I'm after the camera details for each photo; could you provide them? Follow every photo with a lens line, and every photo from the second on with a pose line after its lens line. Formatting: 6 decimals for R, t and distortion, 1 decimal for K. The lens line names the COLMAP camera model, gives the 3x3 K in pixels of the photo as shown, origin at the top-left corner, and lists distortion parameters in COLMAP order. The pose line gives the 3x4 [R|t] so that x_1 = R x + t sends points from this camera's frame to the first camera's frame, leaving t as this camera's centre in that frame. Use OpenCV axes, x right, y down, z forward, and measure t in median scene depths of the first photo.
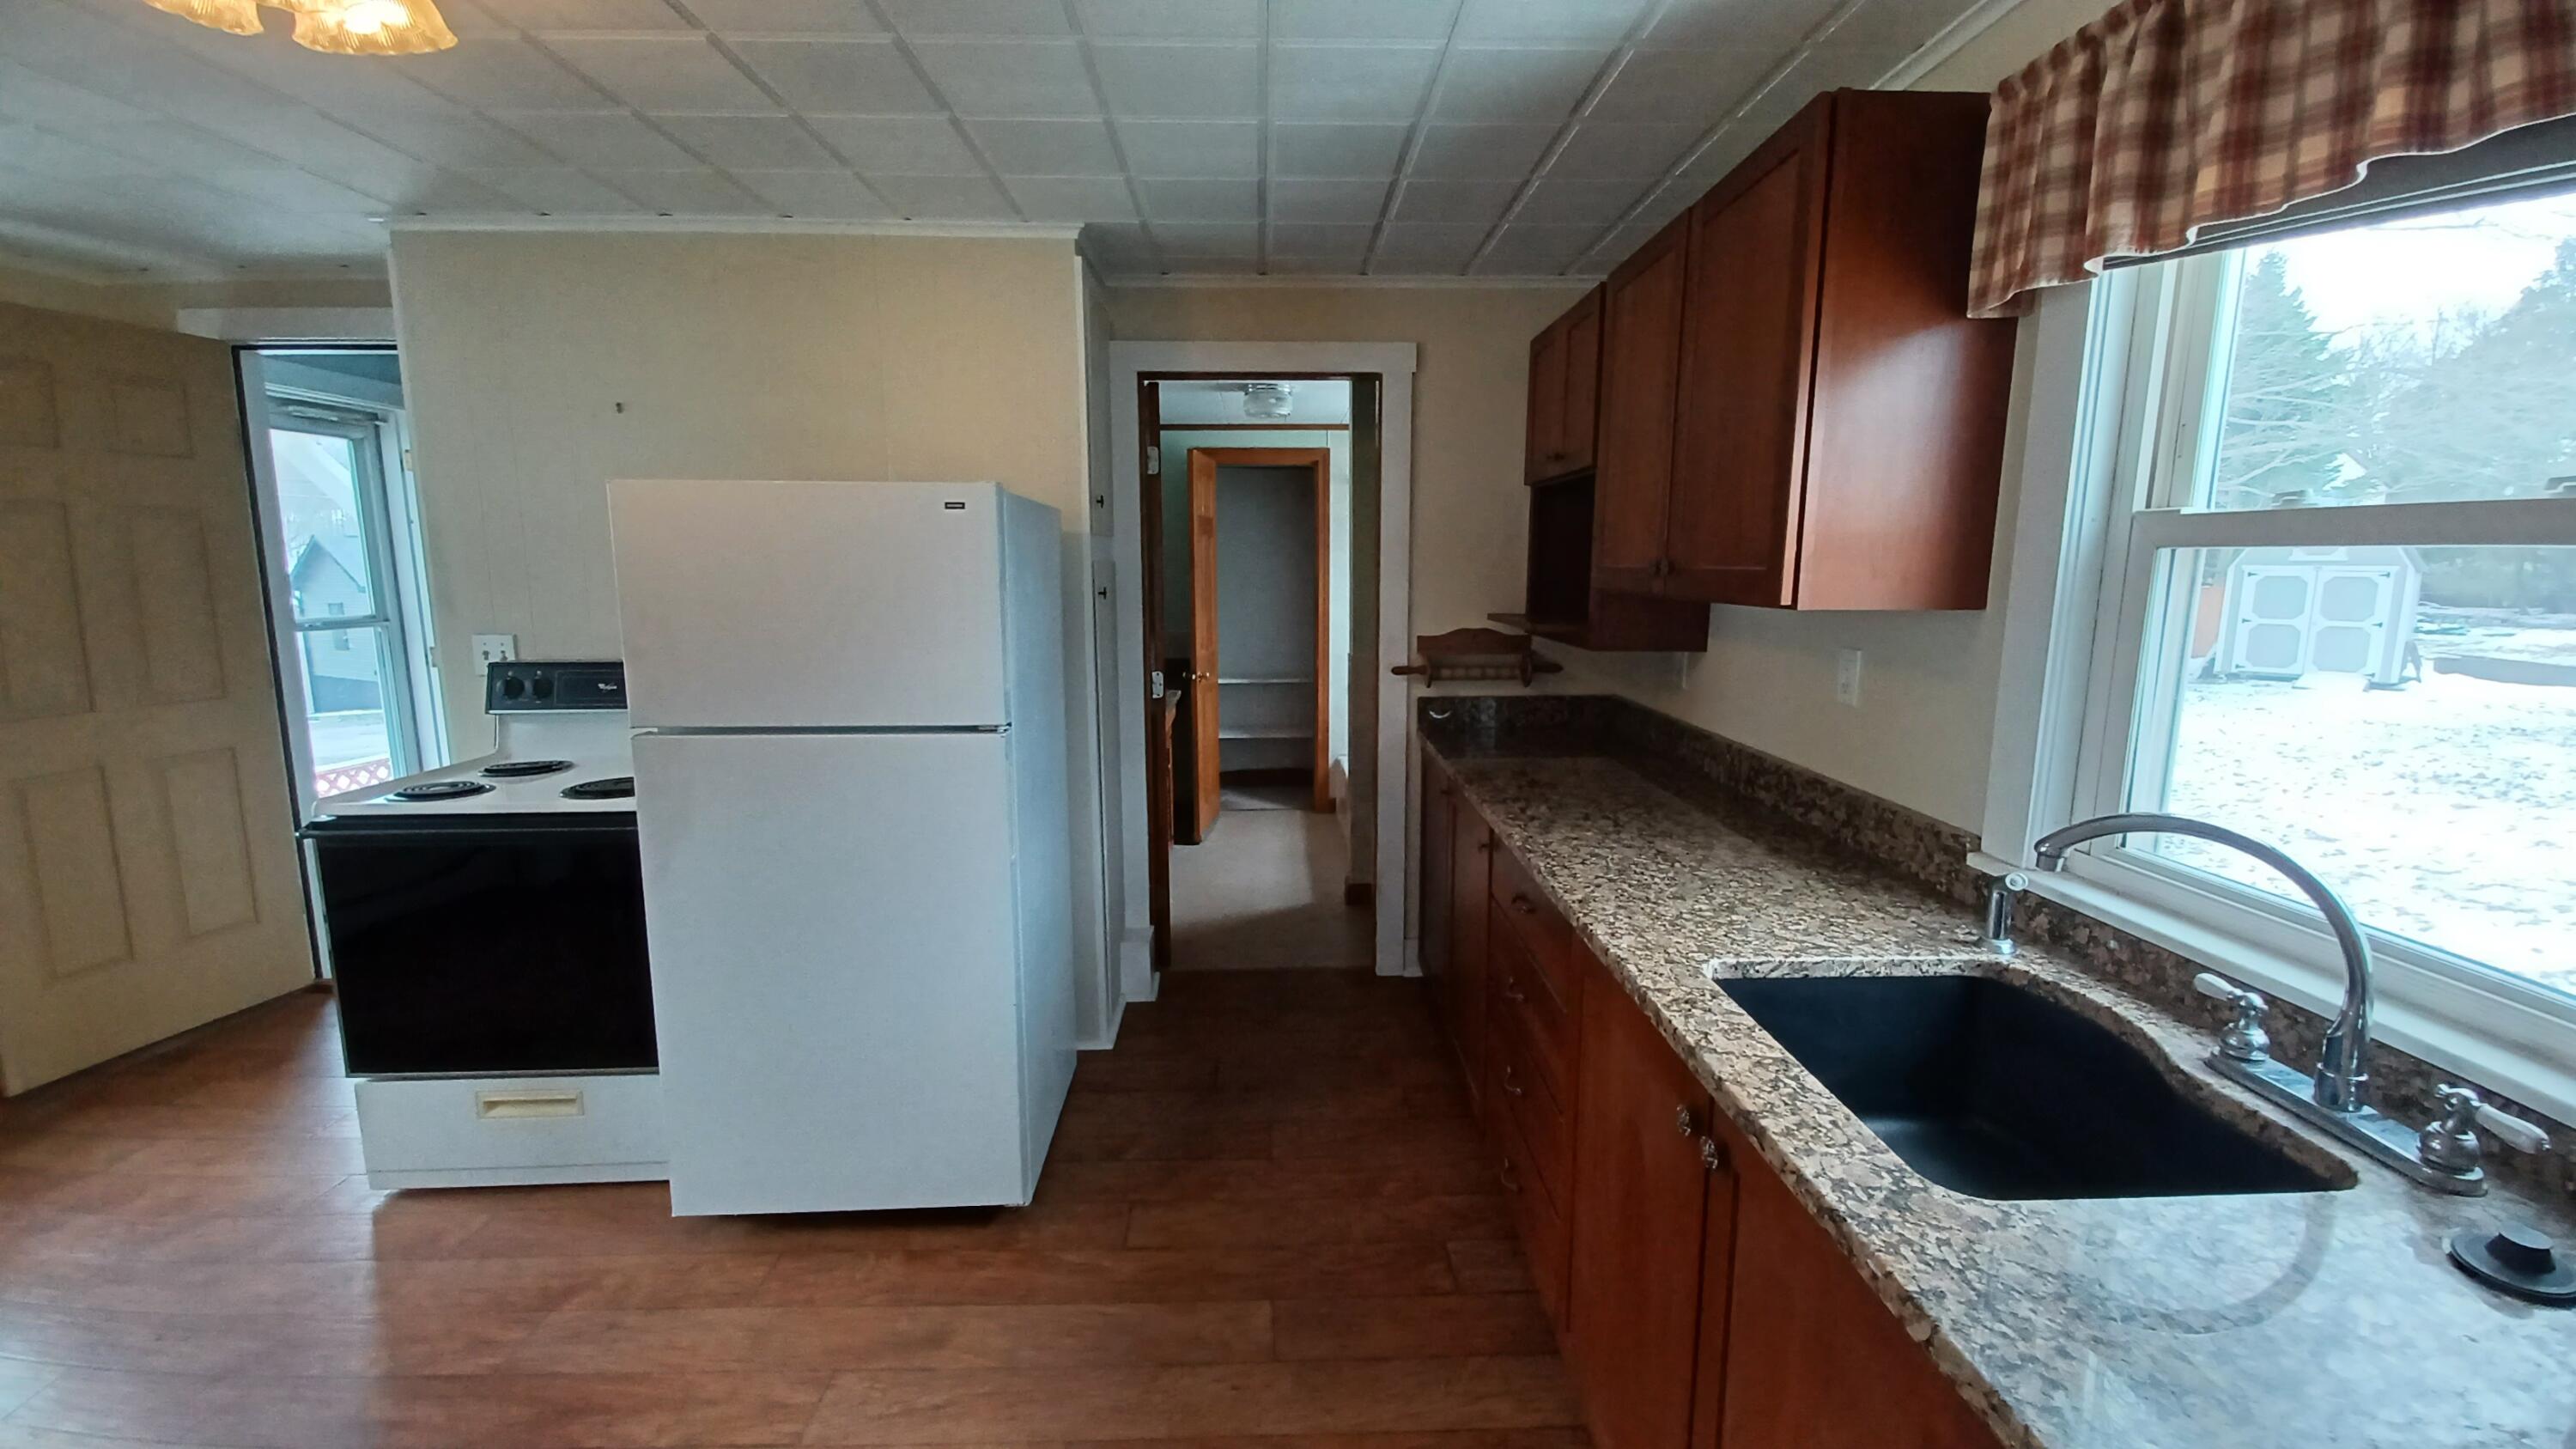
lens RADIAL K [[1016.5, 0, 1268.8], [0, 1016.5, 712.6], [0, 0, 1]] dist [0.013015, -0.015193]
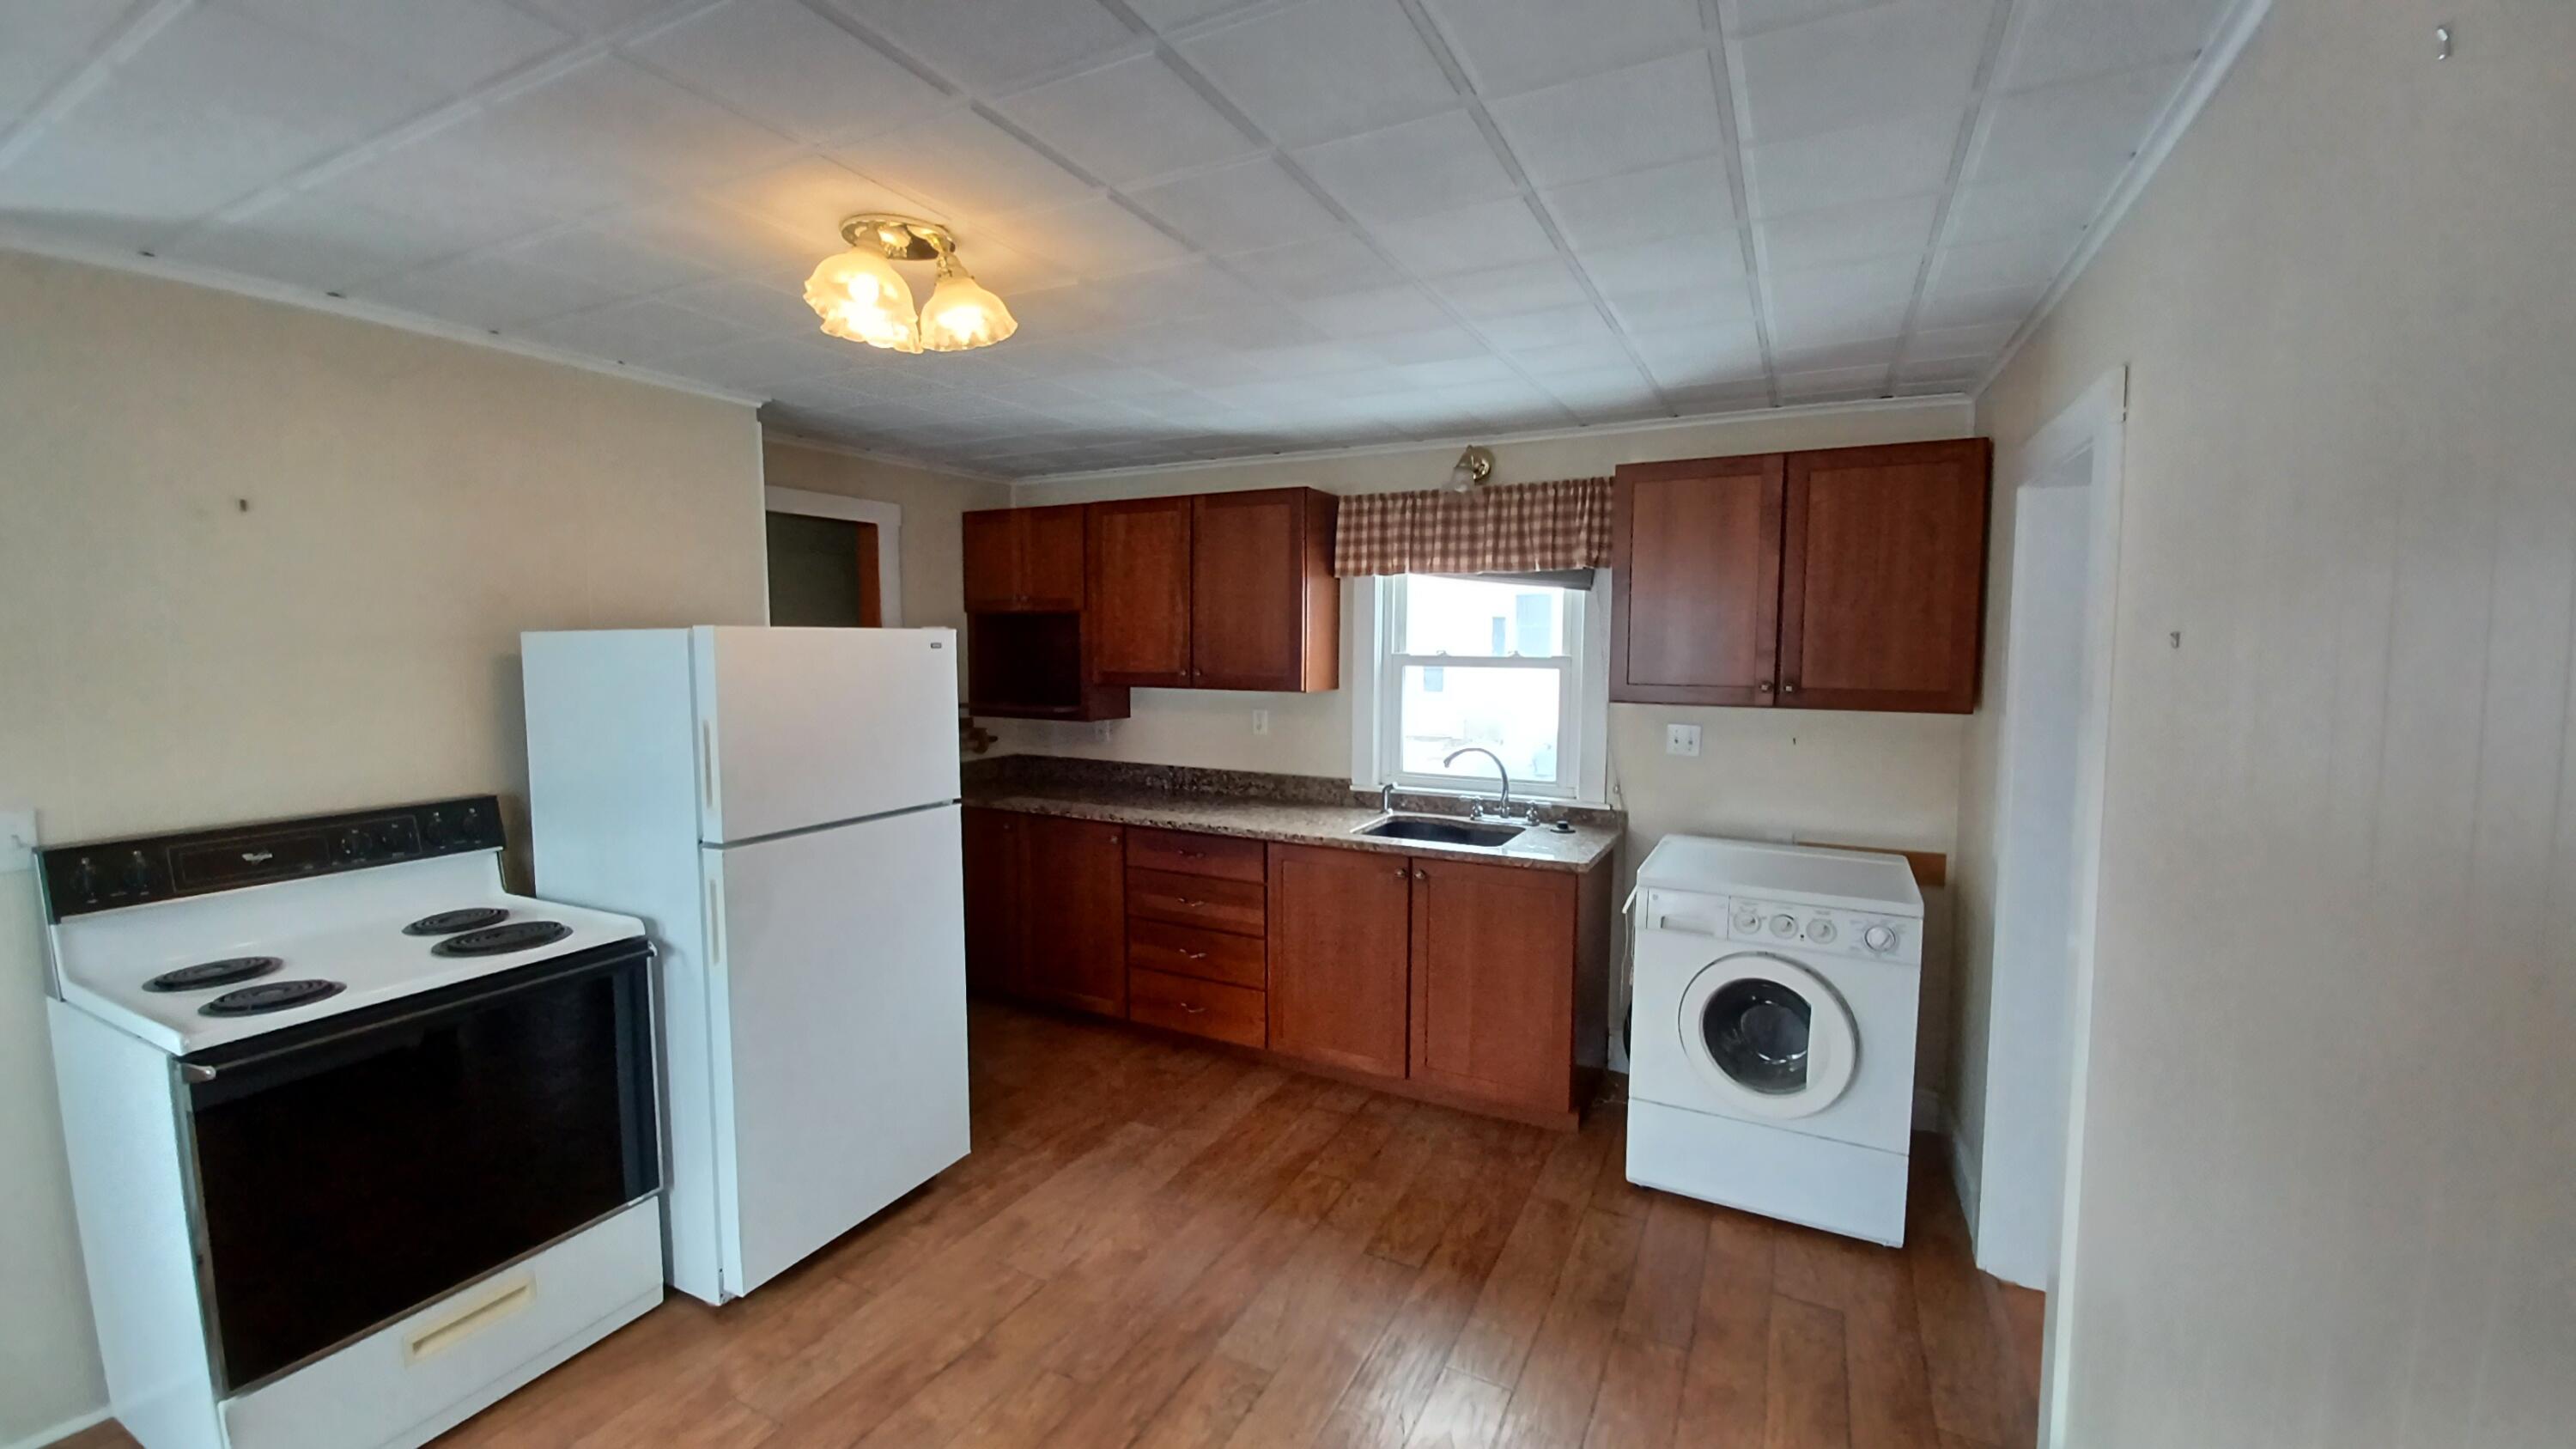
lens RADIAL K [[1016.5, 0, 1268.8], [0, 1016.5, 712.6], [0, 0, 1]] dist [0.013015, -0.015193]
pose [[0.501298, -0.062968, 0.862980, -1.224496], [0.123928, 0.992291, 0.000415, -0.052091], [-0.856354, 0.106739, 0.505237, -0.092273]]
